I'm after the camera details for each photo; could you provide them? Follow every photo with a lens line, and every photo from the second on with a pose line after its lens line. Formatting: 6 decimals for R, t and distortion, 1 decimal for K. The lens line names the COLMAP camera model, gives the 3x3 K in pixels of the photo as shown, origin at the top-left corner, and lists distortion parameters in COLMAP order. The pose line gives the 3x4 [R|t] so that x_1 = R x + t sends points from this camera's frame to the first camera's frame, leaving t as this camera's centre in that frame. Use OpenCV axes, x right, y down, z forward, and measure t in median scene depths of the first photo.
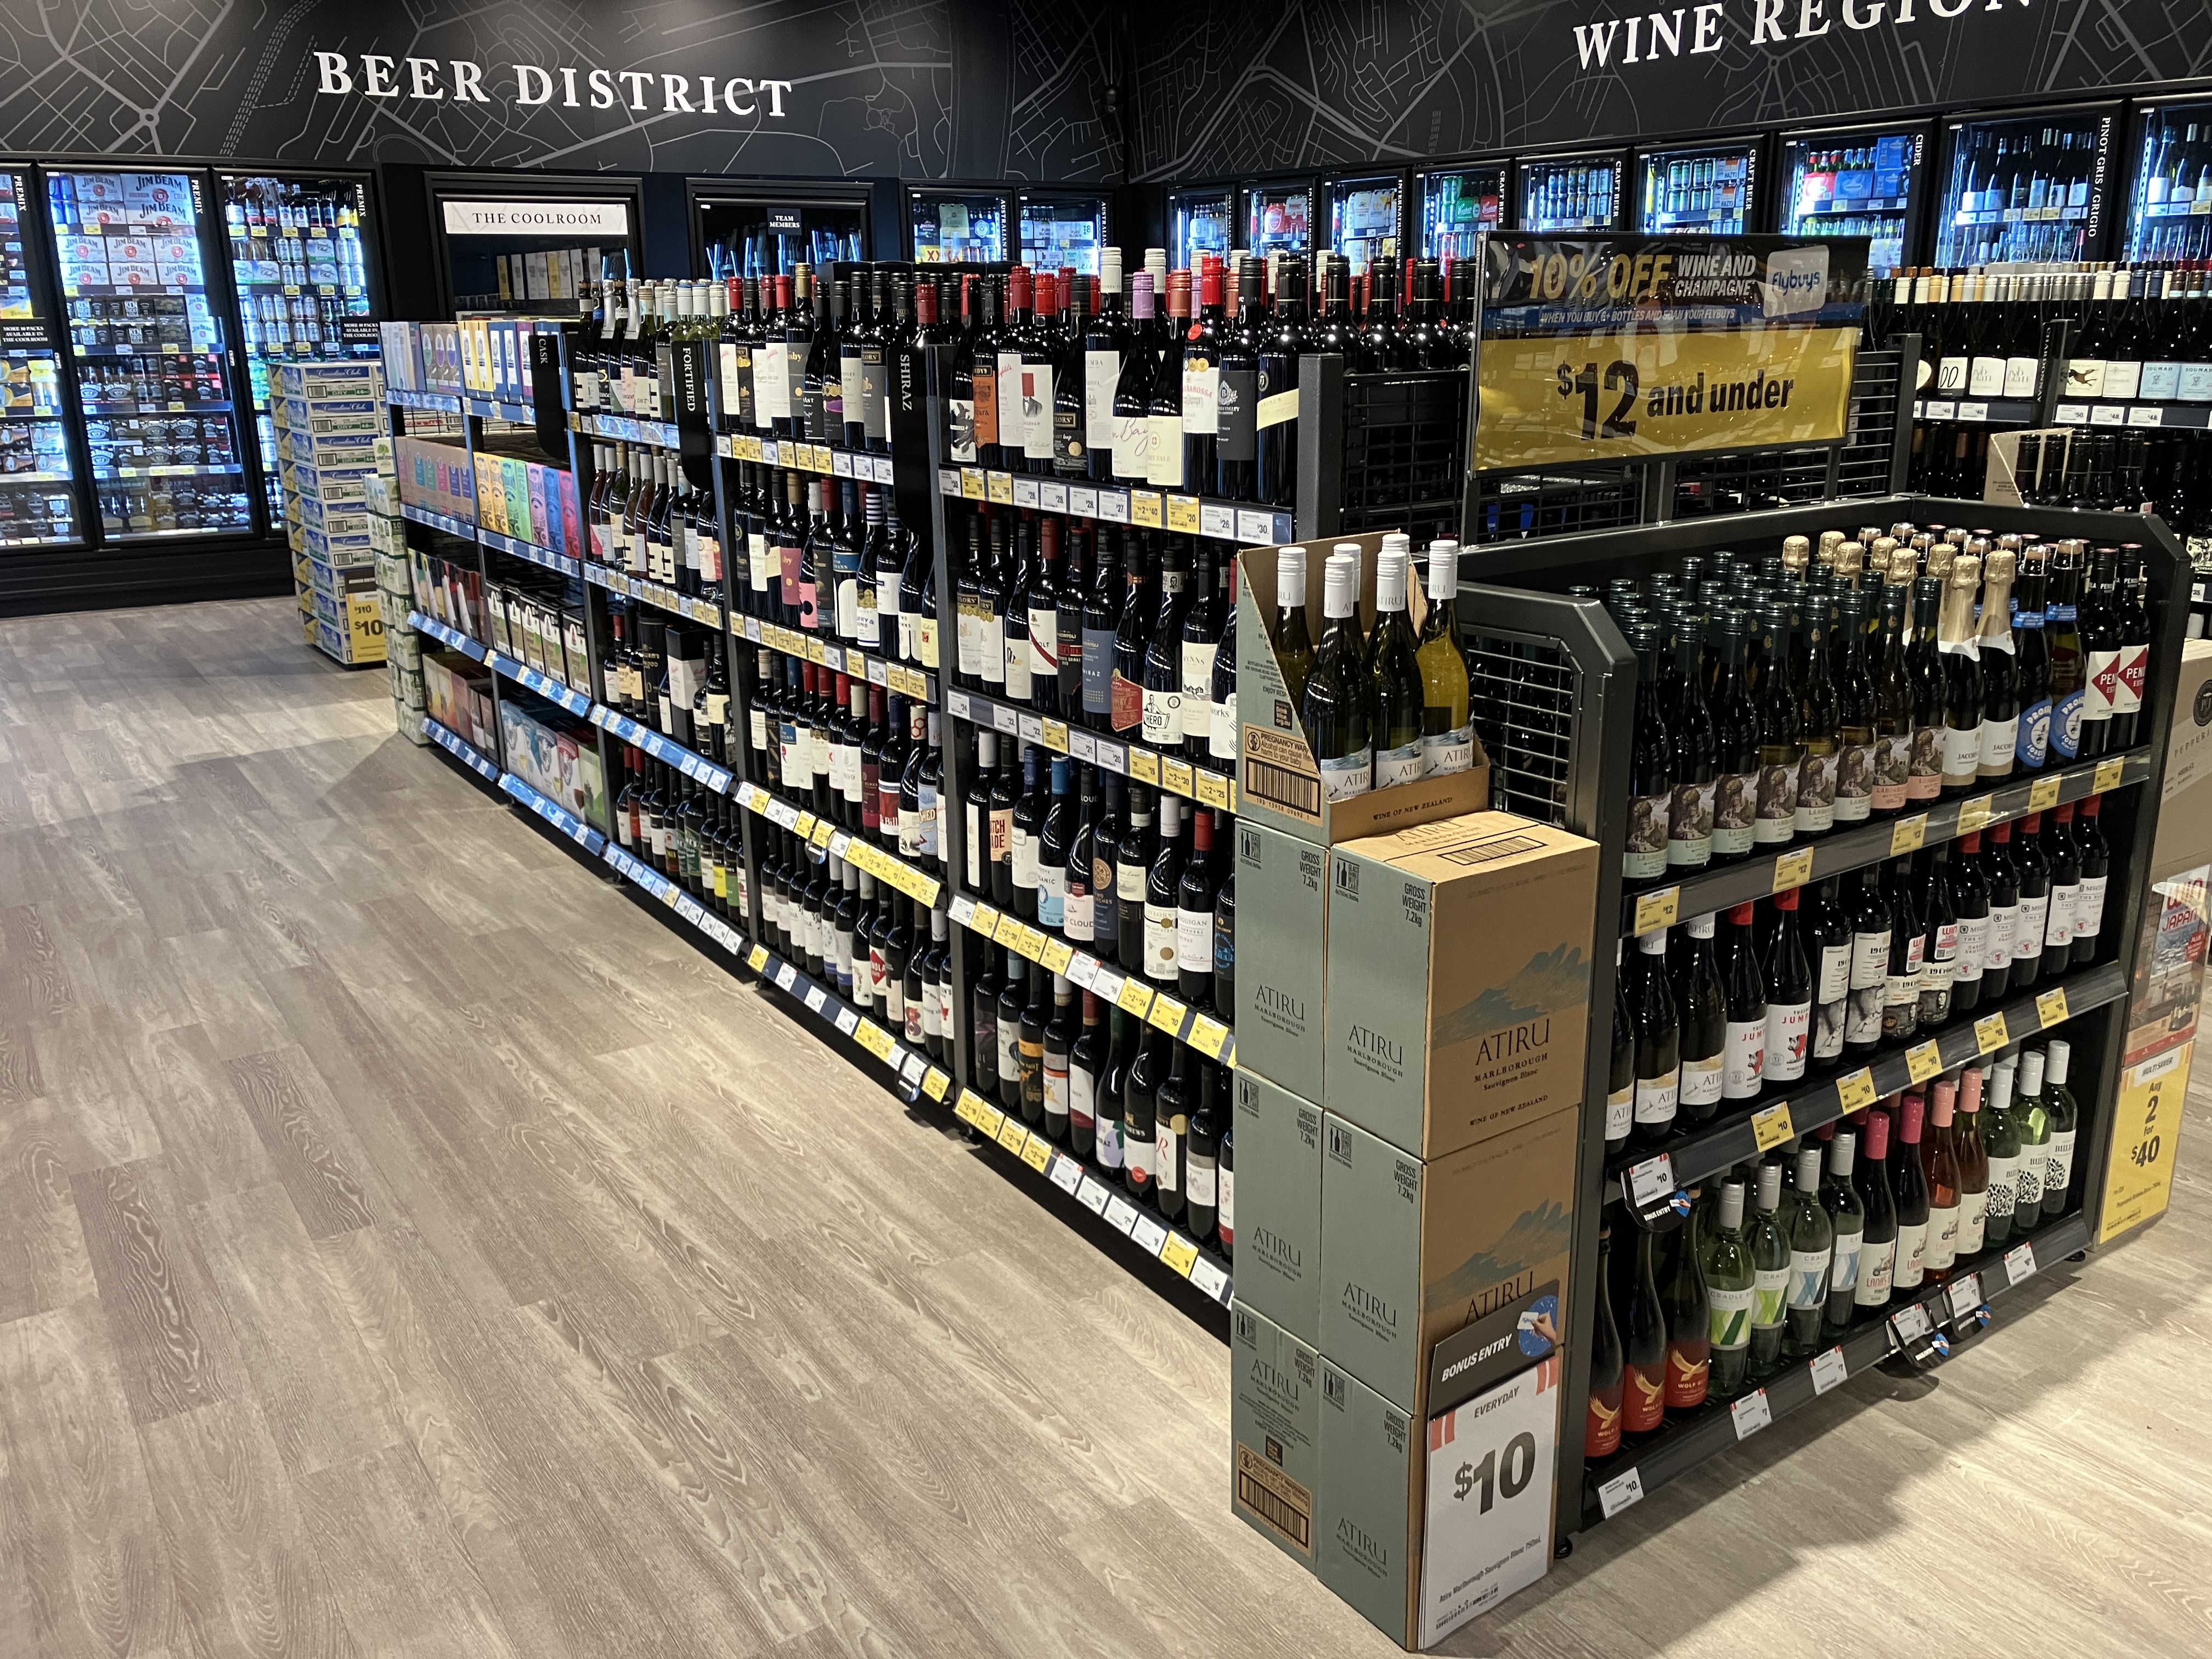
lens RADIAL K [[1835.1, 0, 1145.1], [0, 1835.1, 827.5], [0, 0, 1]] dist [0.045493, -0.048656]
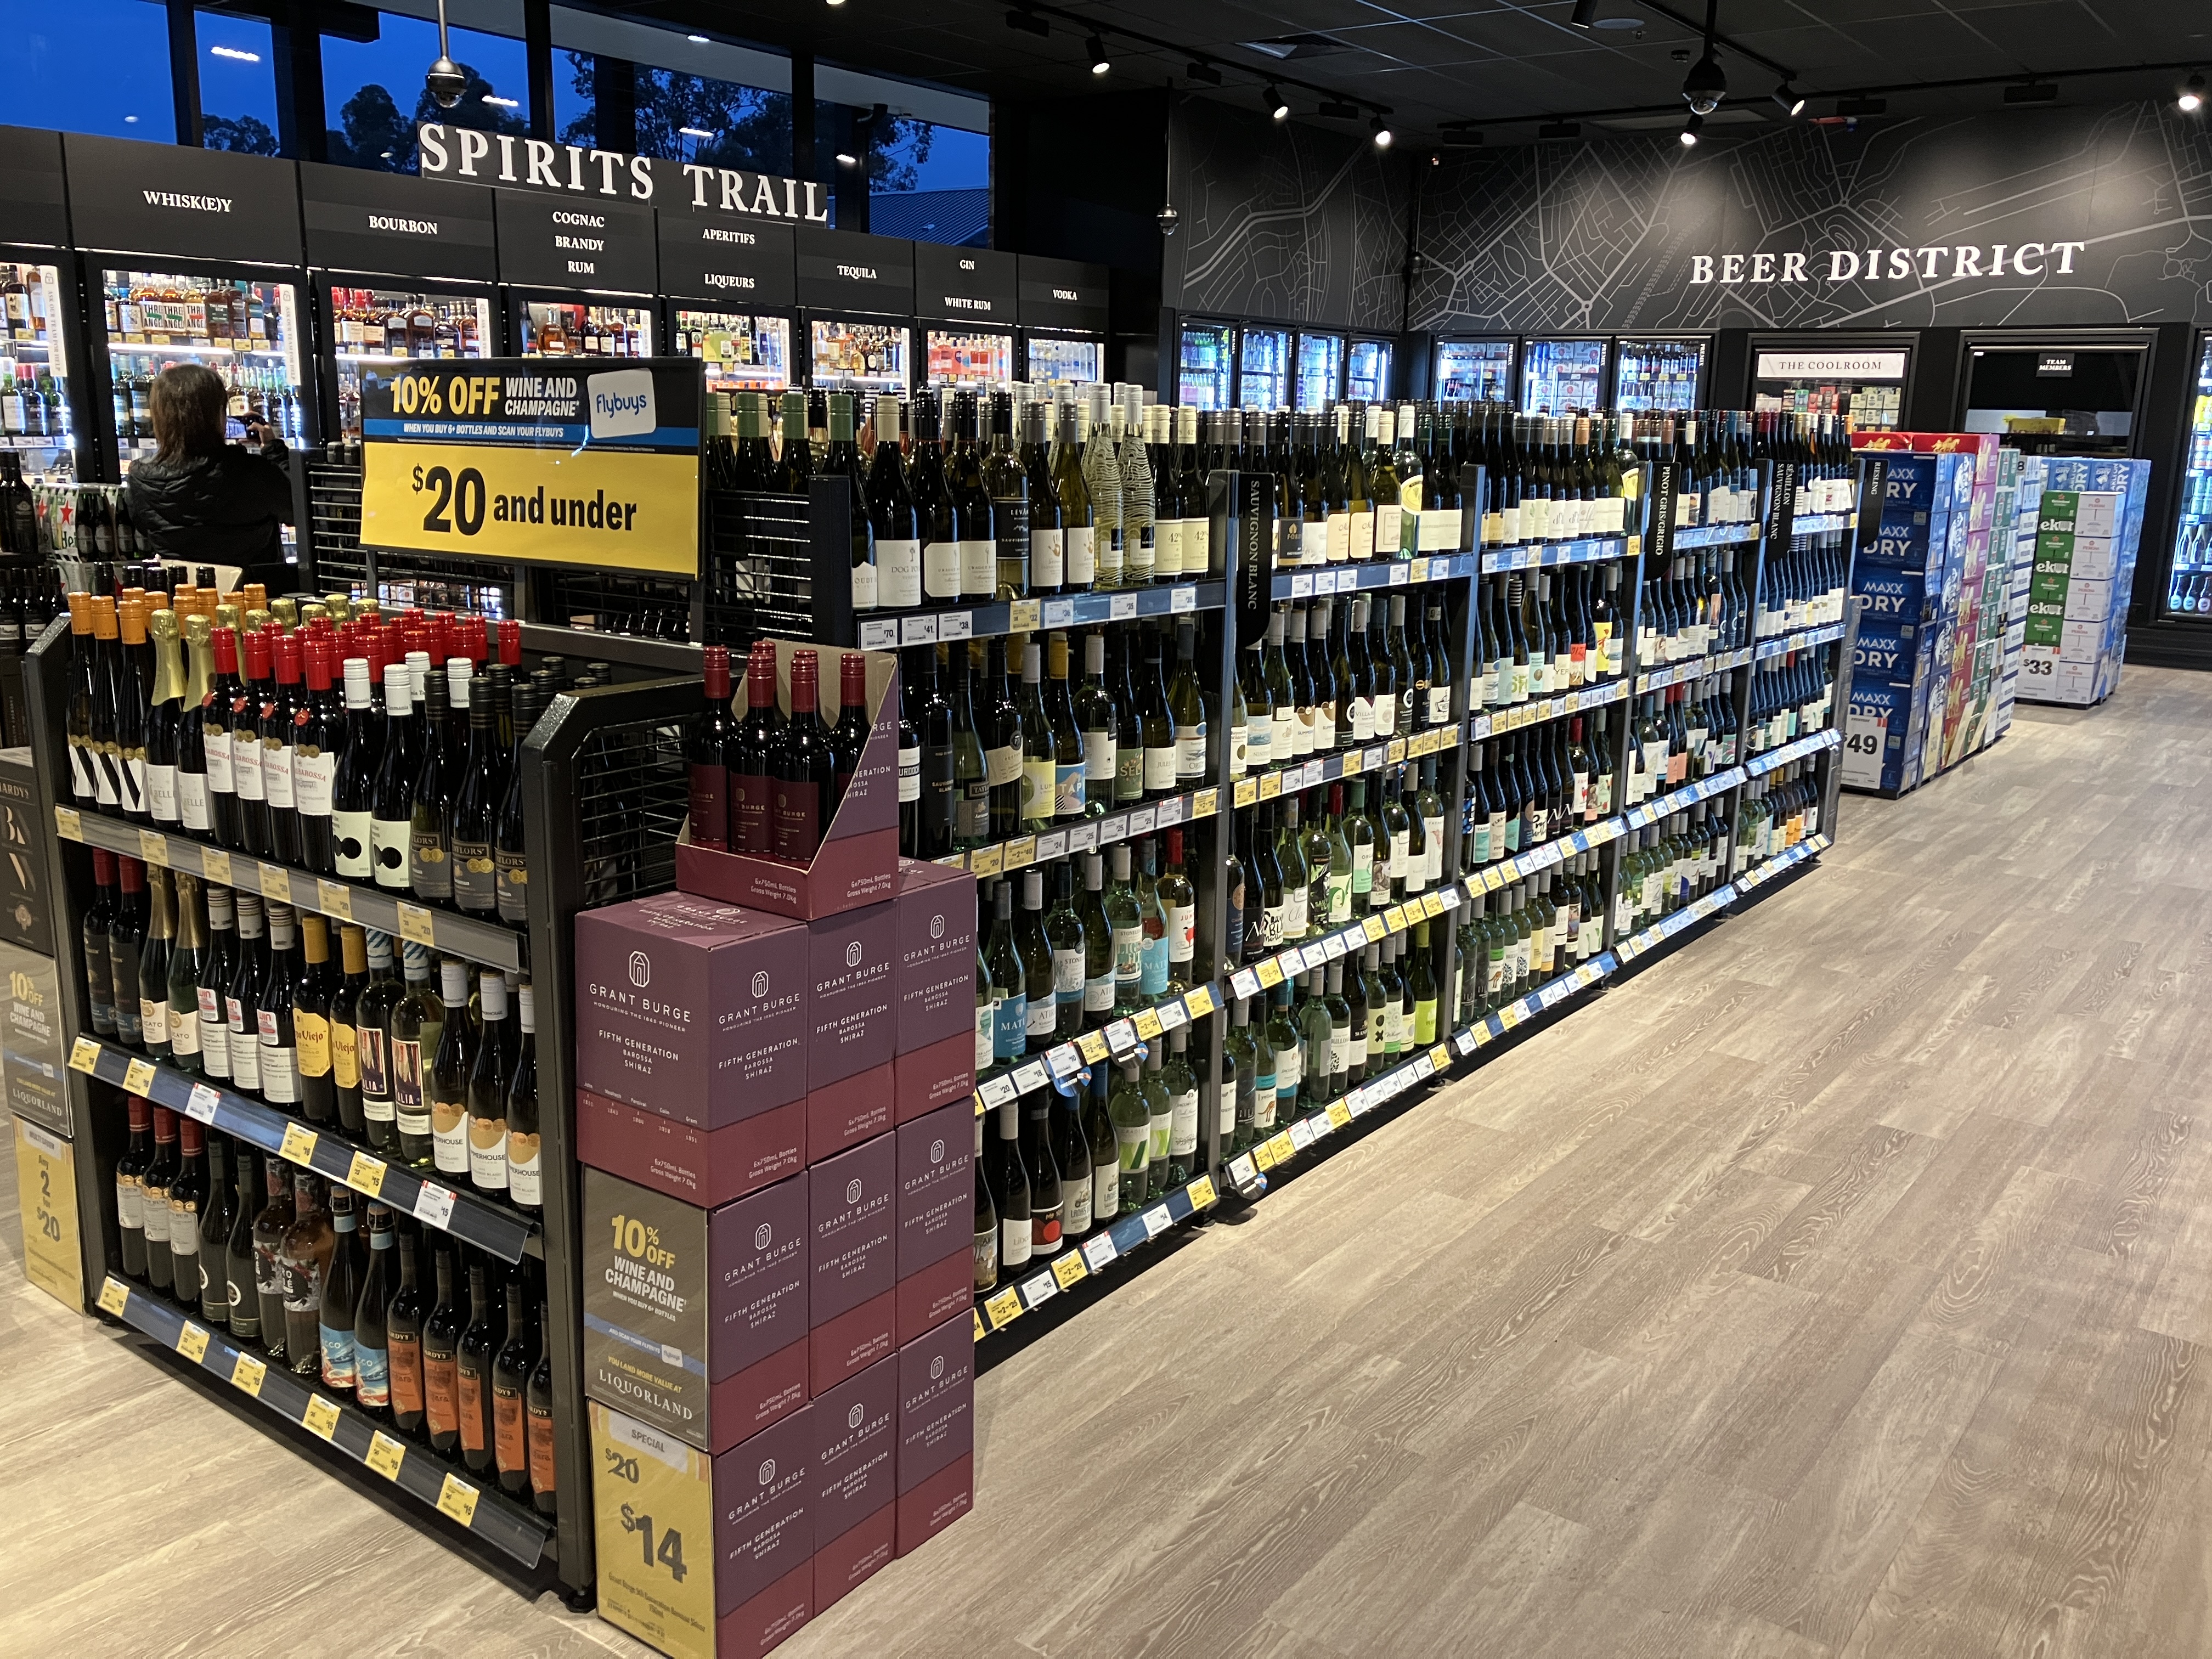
lens RADIAL K [[1835.1, 0, 1112.9], [0, 1835.1, 796.3], [0, 0, 1]] dist [0.045493, -0.048656]
pose [[0.292390, 0.214362, -0.931964, 0.855680], [-0.291738, 0.948091, 0.126543, -0.066703], [0.910713, 0.234889, 0.339749, 0.191229]]
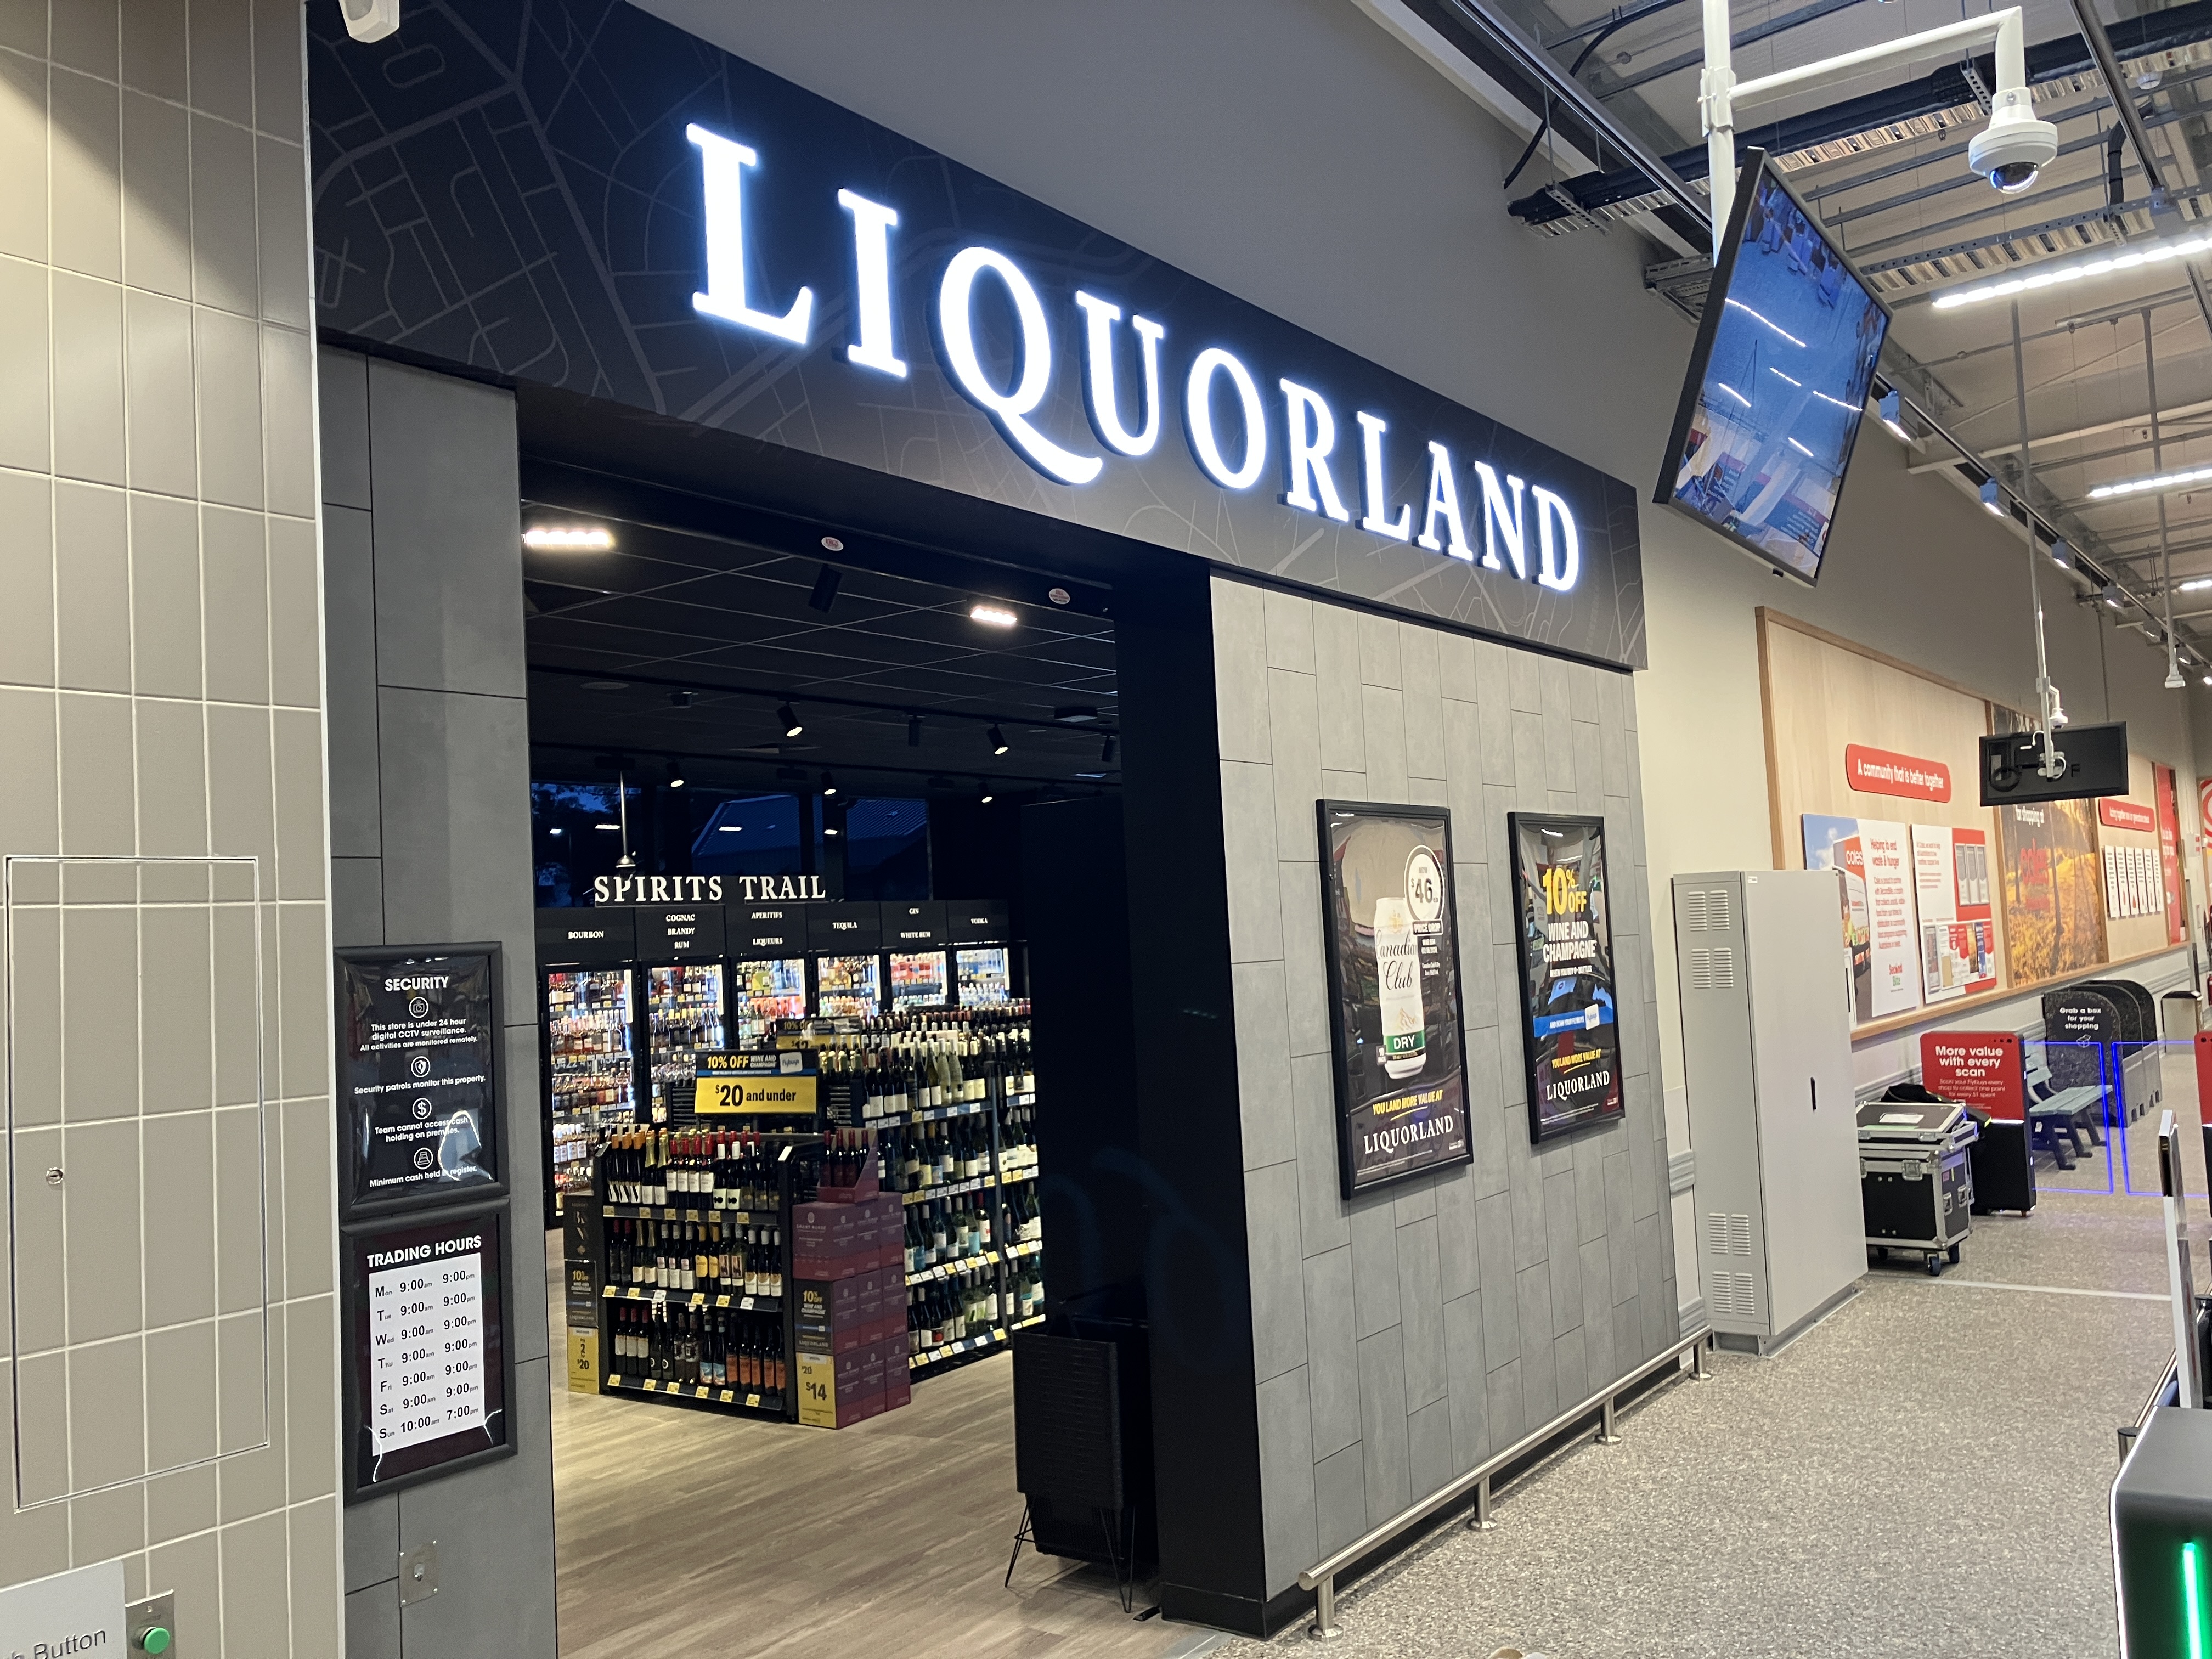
lens RADIAL K [[1835.1, 0, 1159.7], [0, 1835.1, 792.7], [0, 0, 1]] dist [0.045493, -0.048656]
pose [[0.332414, -0.078063, -0.939898, 1.525835], [-0.216315, 0.963692, -0.156543, -0.092860], [0.917992, 0.255351, 0.303458, 0.054639]]
